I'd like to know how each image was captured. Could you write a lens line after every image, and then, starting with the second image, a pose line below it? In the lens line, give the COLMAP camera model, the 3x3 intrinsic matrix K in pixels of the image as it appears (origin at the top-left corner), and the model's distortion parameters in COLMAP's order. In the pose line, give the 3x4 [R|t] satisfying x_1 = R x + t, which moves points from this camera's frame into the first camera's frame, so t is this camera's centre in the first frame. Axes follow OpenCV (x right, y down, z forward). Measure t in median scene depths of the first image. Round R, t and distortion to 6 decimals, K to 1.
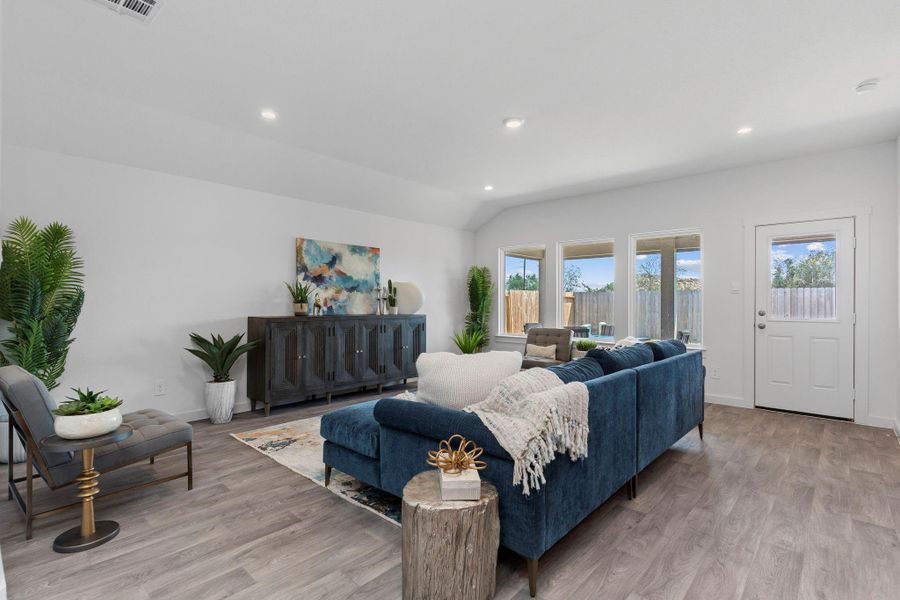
lens RADIAL K [[431.1, 0, 448.9], [0, 431.1, 295.5], [0, 0, 1]] dist [0.001513, -0.001208]
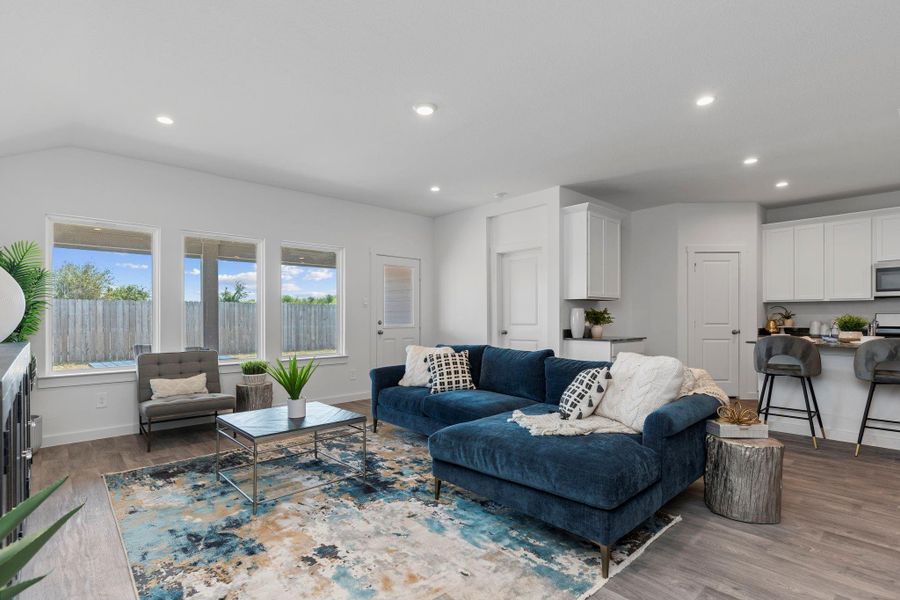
lens RADIAL K [[431.1, 0, 447.9], [0, 431.1, 321.6], [0, 0, 1]] dist [0.001513, -0.001208]
pose [[0.084580, -0.016803, 0.996275, -0.513770], [-0.014979, 0.999723, 0.018133, 0.010386], [-0.996304, -0.016457, 0.084305, 0.623359]]
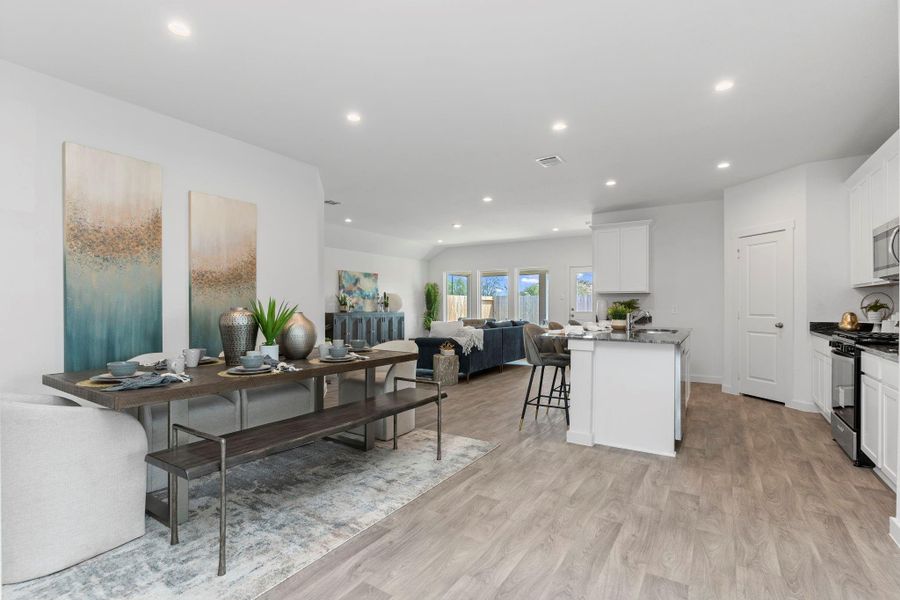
lens RADIAL K [[433.9, 0, 446.5], [0, 433.9, 303.8], [0, 0, 1]] dist [0.001481, 0.000497]
pose [[0.986691, -0.004152, 0.162556, -0.195932], [0.001638, 0.999877, 0.015598, -0.017694], [-0.162601, -0.015124, 0.986576, -0.877780]]
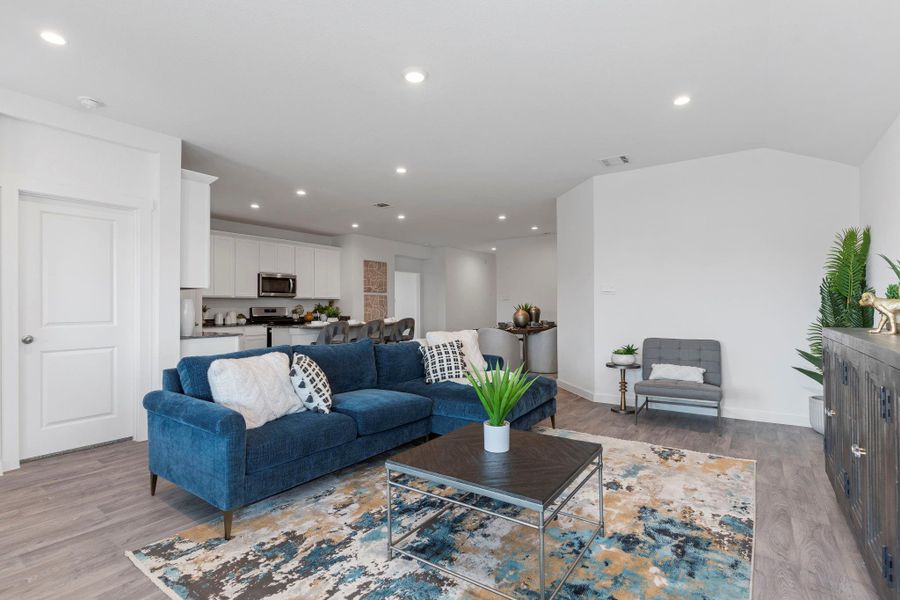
lens RADIAL K [[431.1, 0, 446.3], [0, 431.1, 303.4], [0, 0, 1]] dist [0.001513, -0.001208]
pose [[-0.993313, 0.002227, -0.115435, 0.130470], [0.005616, 0.999562, -0.029044, 0.027434], [0.115320, -0.029498, -0.992890, 1.264085]]
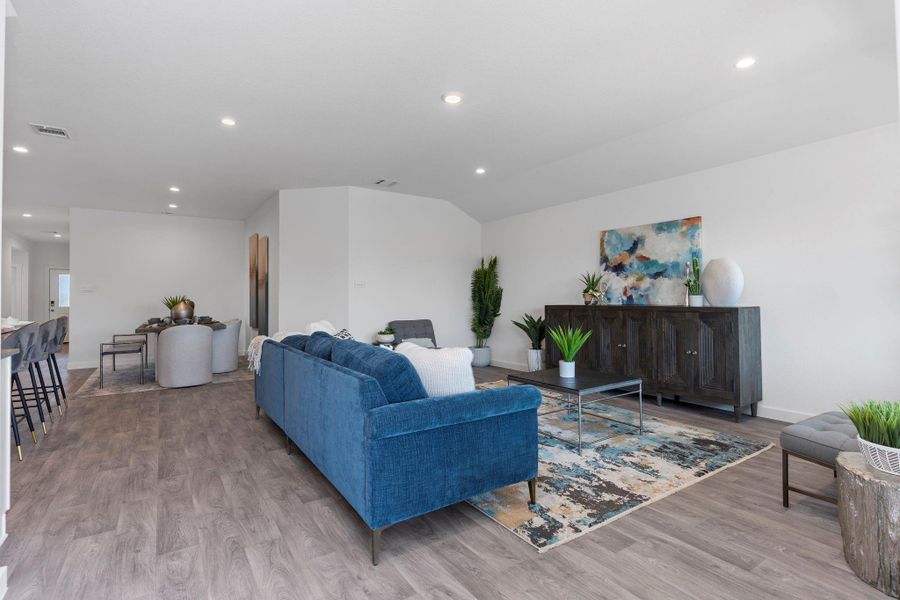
lens RADIAL K [[433.9, 0, 446.3], [0, 433.9, 291.3], [0, 0, 1]] dist [0.001481, 0.000497]
pose [[-0.245463, -0.016008, -0.969274, 0.749257], [0.029554, 0.999275, -0.023988, 0.027041], [0.968955, -0.034534, -0.244812, 0.858197]]
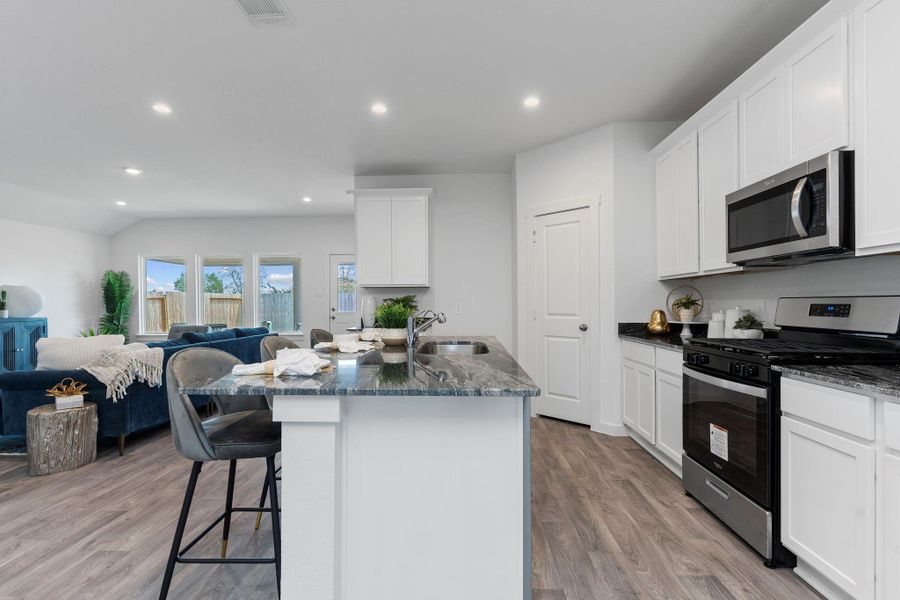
lens RADIAL K [[431.1, 0, 454.6], [0, 431.1, 306.8], [0, 0, 1]] dist [0.001513, -0.001208]
pose [[0.765605, -0.014328, 0.643152, 0.033912], [-0.001633, 0.999705, 0.024215, -0.007805], [-0.643309, -0.019590, 0.765356, -0.476825]]
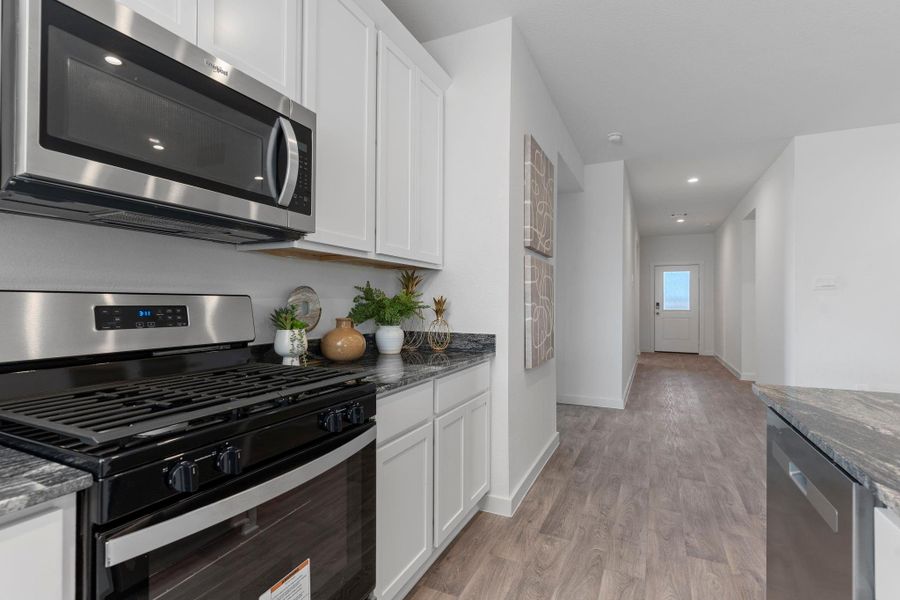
lens RADIAL K [[431.1, 0, 449.0], [0, 431.1, 296.2], [0, 0, 1]] dist [0.001513, -0.001208]
pose [[-0.960535, -0.013968, -0.277807, 0.494370], [-0.005312, 0.999477, -0.031887, 0.000615], [0.278107, -0.029153, -0.960108, -0.107943]]
